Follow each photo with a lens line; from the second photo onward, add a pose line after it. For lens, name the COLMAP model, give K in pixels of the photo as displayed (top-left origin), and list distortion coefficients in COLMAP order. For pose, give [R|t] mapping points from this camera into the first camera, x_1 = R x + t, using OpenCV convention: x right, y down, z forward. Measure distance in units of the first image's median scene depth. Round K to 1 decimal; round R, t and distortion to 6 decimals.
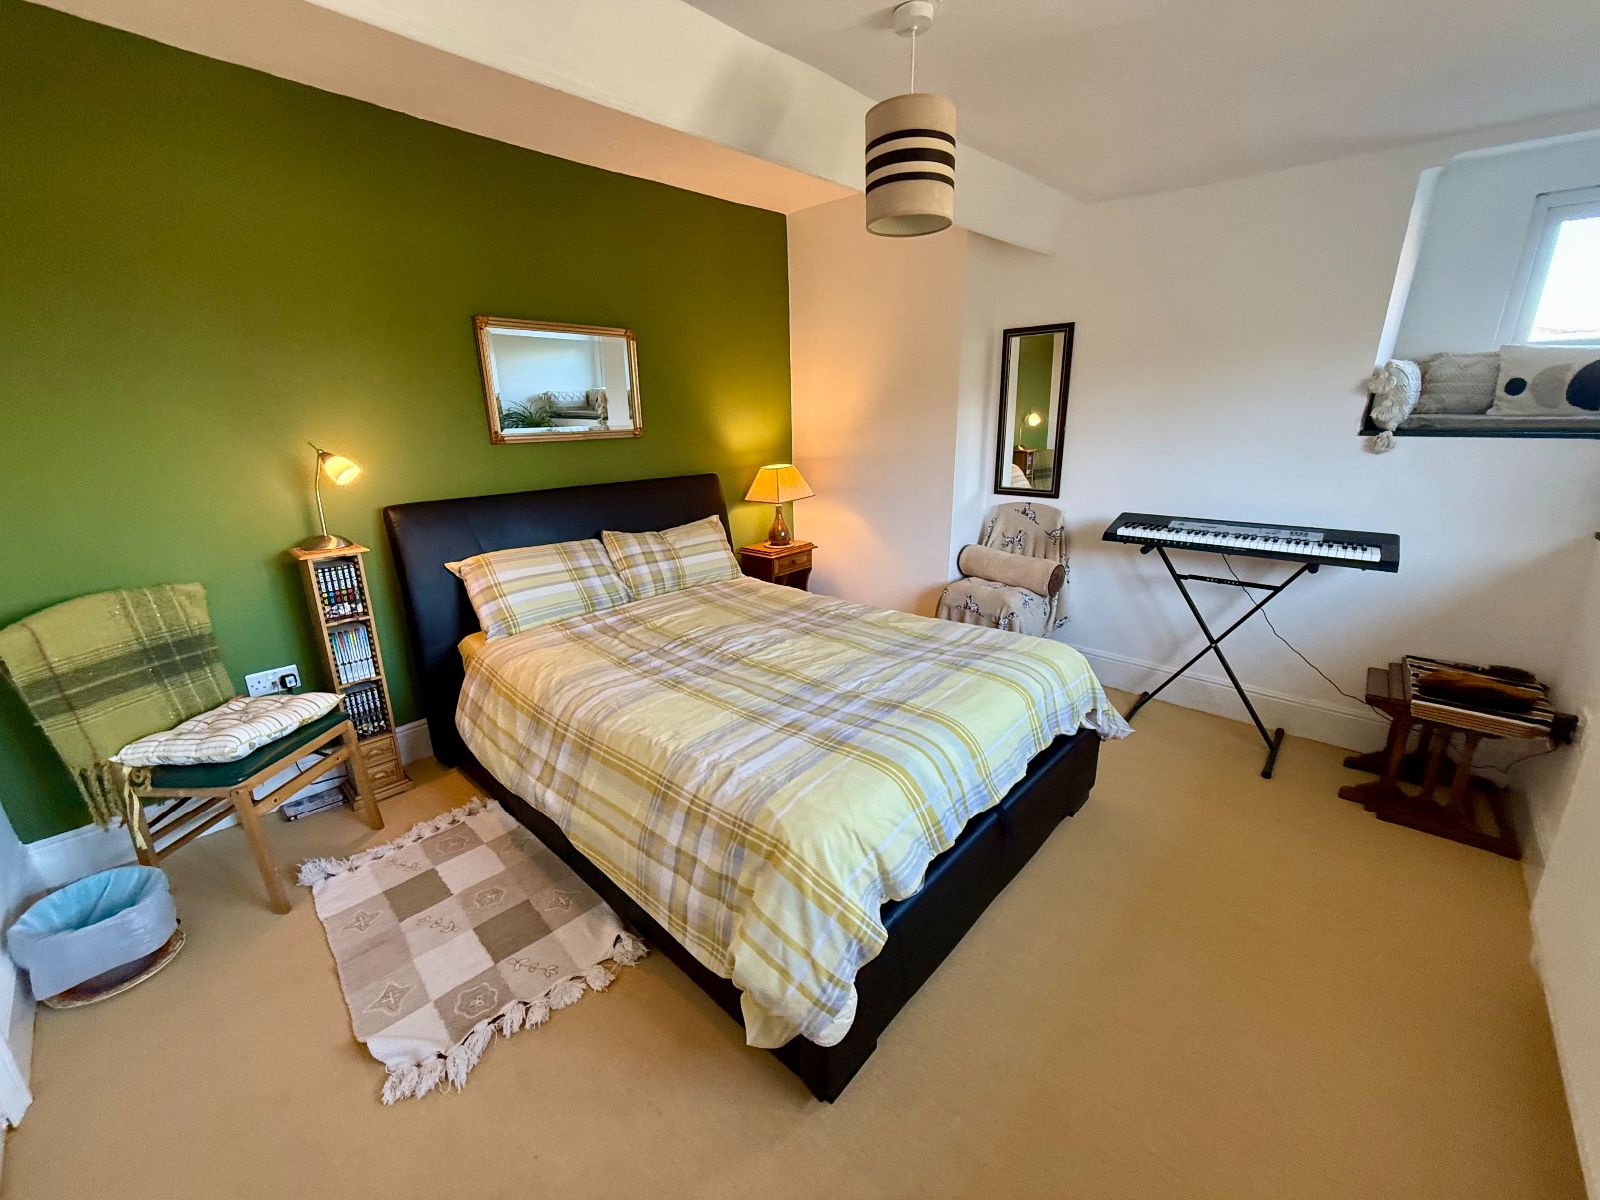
lens RADIAL K [[635.9, 0, 801.2], [0, 635.9, 594.1], [0, 0, 1]] dist [0.002486, -0.000786]
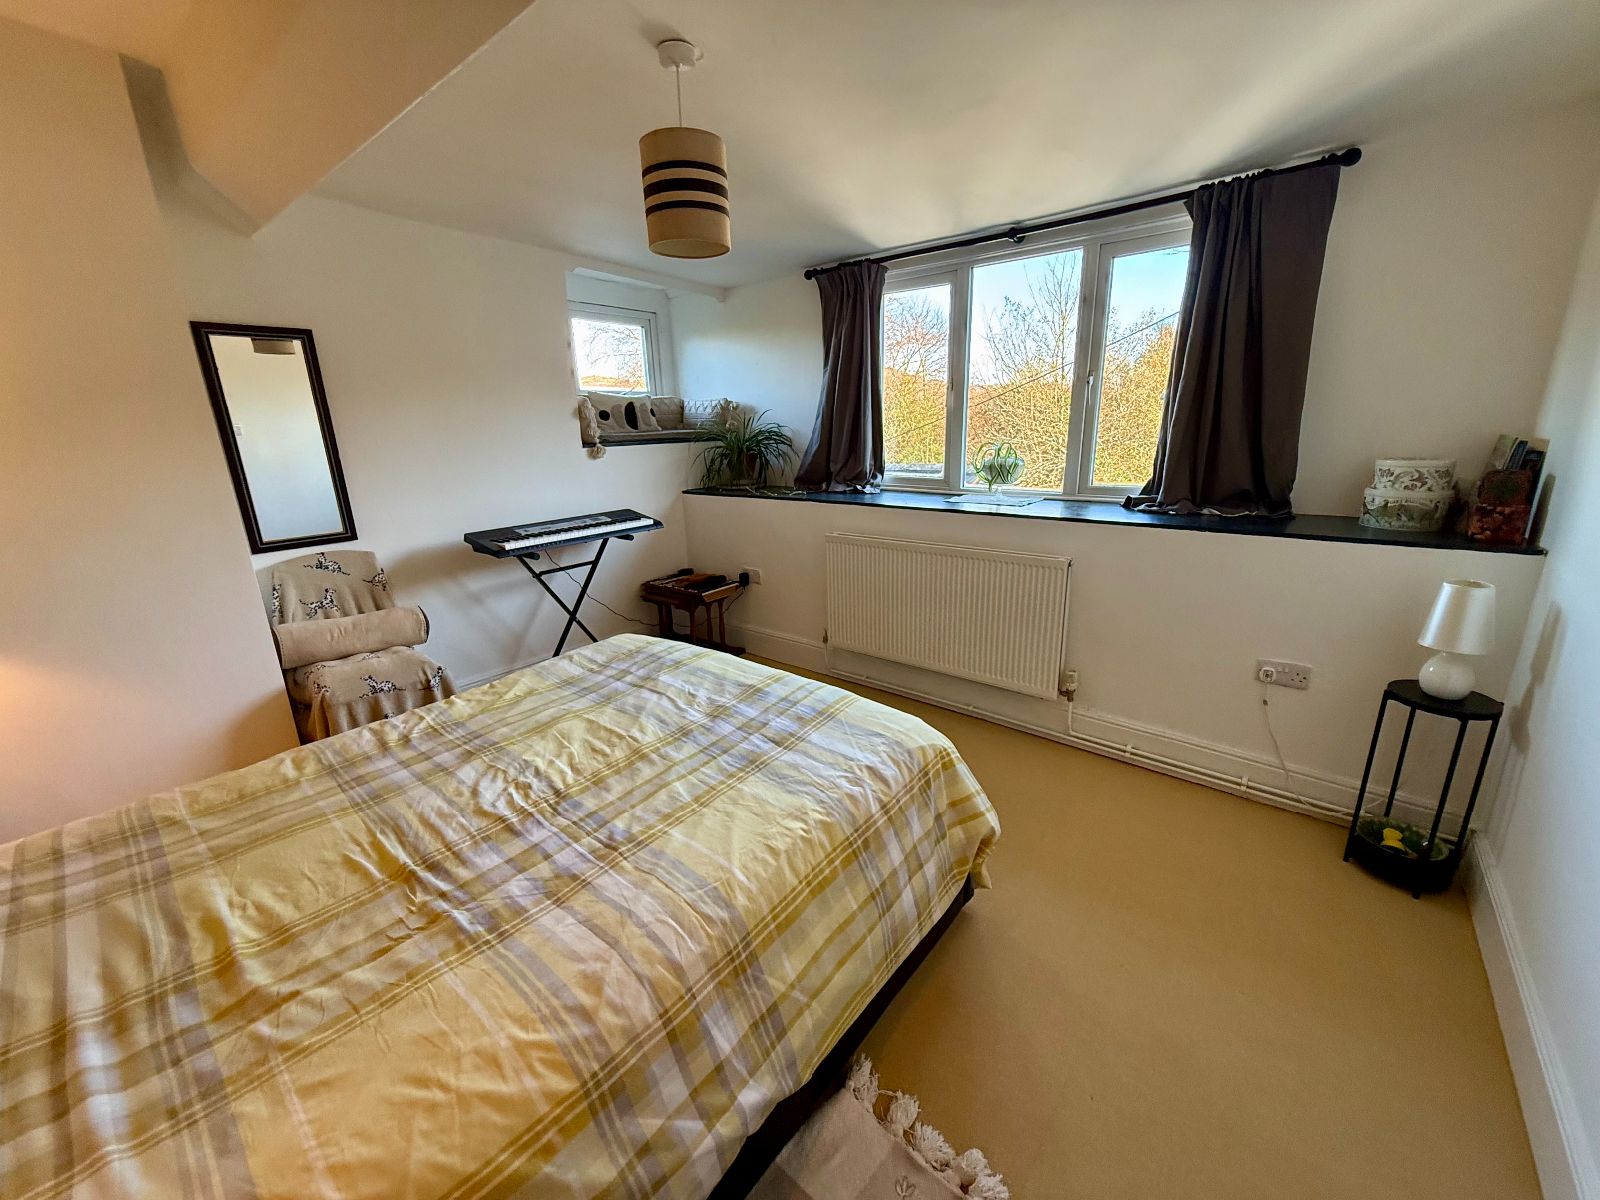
lens RADIAL K [[635.9, 0, 800.6], [0, 635.9, 598.4], [0, 0, 1]] dist [0.002486, -0.000786]
pose [[-0.050377, -0.256980, 0.965103, -0.632553], [0.303492, 0.916694, 0.259932, -0.167090], [-0.951501, 0.305996, 0.031811, 0.614942]]
